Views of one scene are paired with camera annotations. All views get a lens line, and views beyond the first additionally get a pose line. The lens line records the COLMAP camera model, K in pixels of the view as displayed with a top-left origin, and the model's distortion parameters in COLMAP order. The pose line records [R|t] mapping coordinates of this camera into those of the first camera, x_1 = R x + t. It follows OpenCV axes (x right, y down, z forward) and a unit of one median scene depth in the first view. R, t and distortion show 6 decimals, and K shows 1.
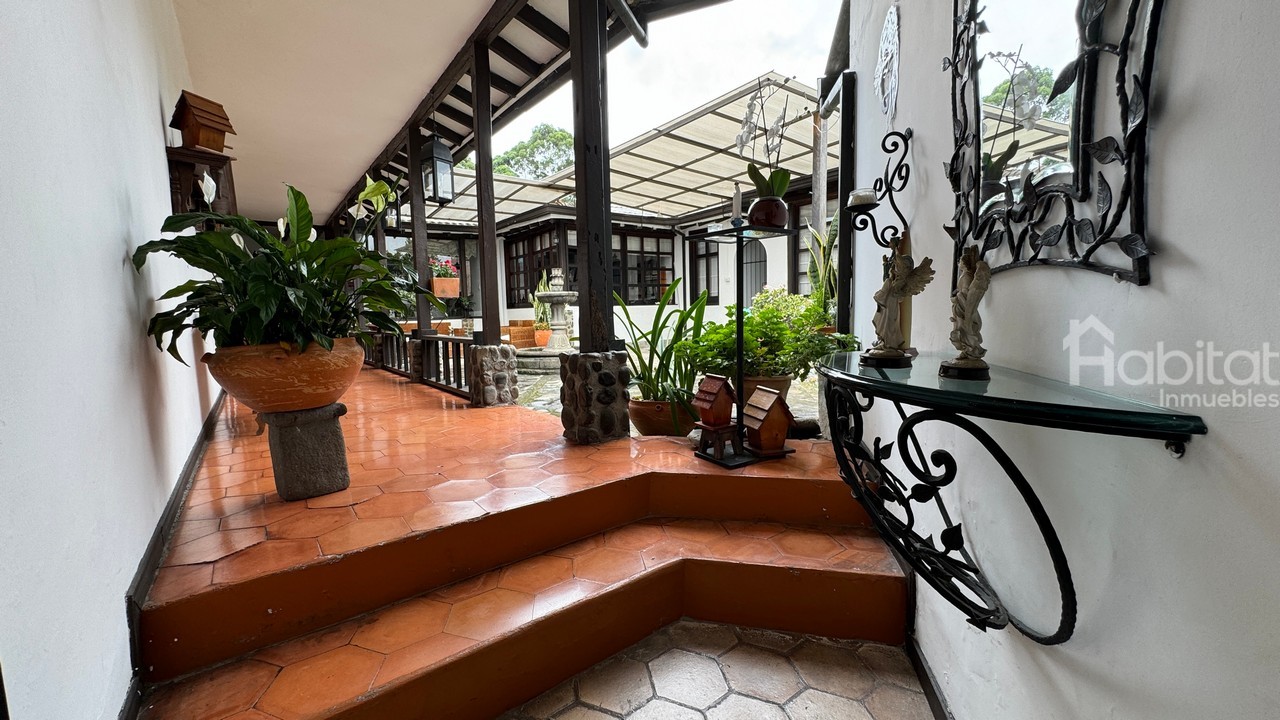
lens RADIAL K [[510.2, 0, 641.4], [0, 510.2, 360.4], [0, 0, 1]] dist [-0.004393, 0.000942]
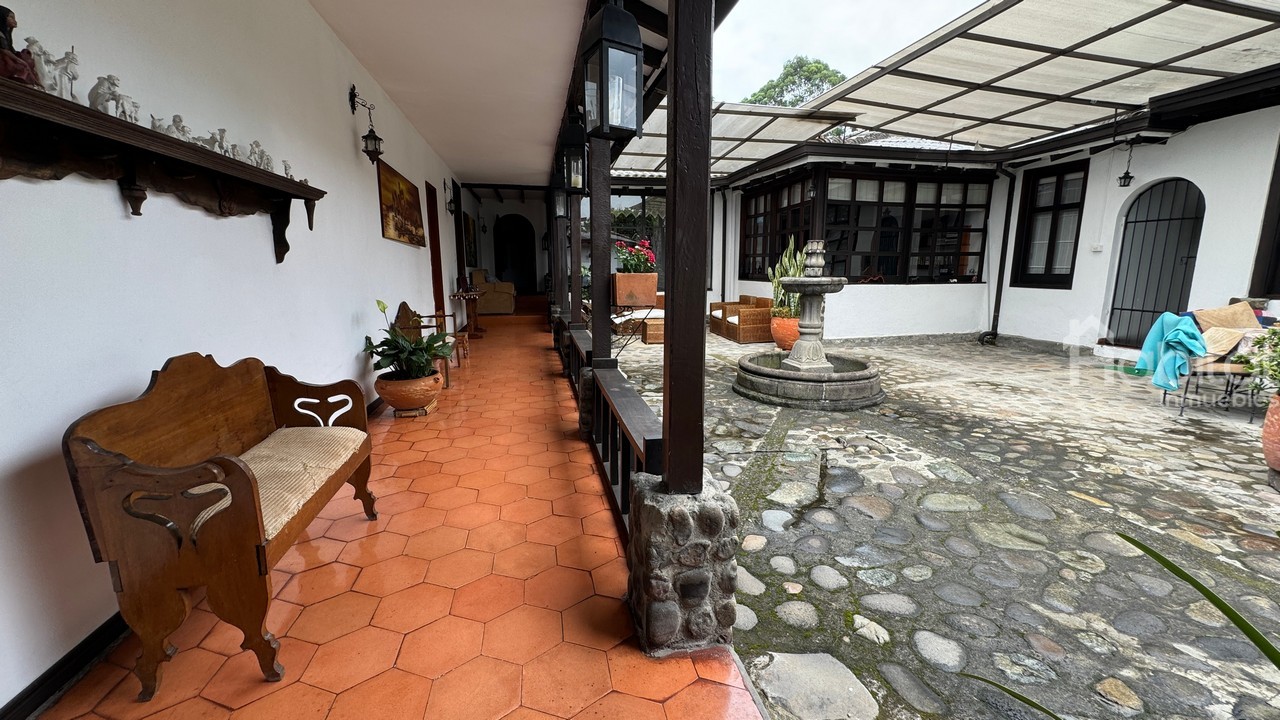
lens RADIAL K [[510.2, 0, 643.0], [0, 510.2, 360.9], [0, 0, 1]] dist [-0.004393, 0.000942]
pose [[0.903156, 0.099121, -0.417713, -0.052107], [-0.059415, 0.992477, 0.107045, -0.056602], [0.425181, -0.071860, 0.902251, 0.205894]]
